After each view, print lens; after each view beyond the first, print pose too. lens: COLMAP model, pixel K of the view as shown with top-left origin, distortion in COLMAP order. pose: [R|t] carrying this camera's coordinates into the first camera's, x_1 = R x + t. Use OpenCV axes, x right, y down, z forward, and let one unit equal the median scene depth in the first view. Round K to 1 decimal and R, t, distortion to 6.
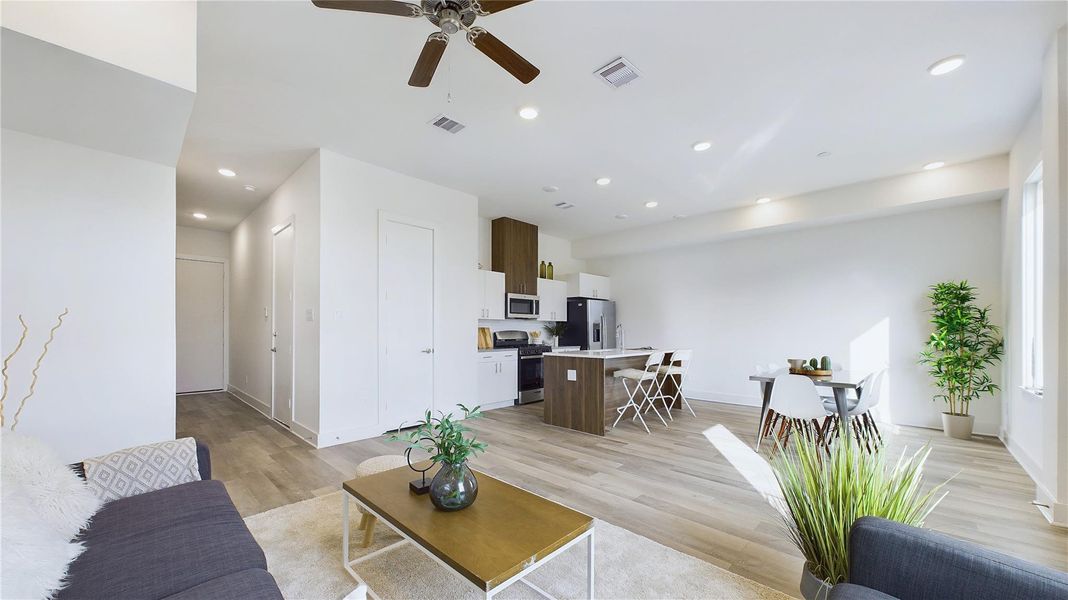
lens RADIAL K [[392.6, 0, 533.8], [0, 392.6, 322.8], [0, 0, 1]] dist [-0.000460, 0.000007]
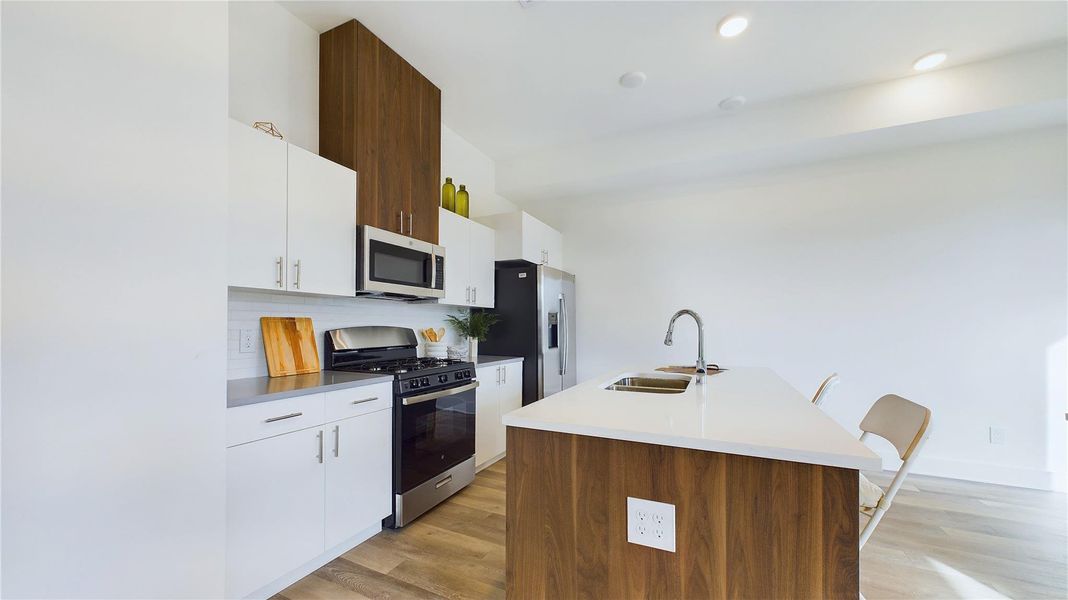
lens RADIAL K [[392.6, 0, 533.8], [0, 392.6, 322.8], [0, 0, 1]] dist [-0.000460, 0.000007]
pose [[0.950371, 0.004425, 0.311087, -0.027682], [-0.008425, 0.999898, 0.011513, 0.010098], [-0.311004, -0.013563, 0.950312, 0.569921]]
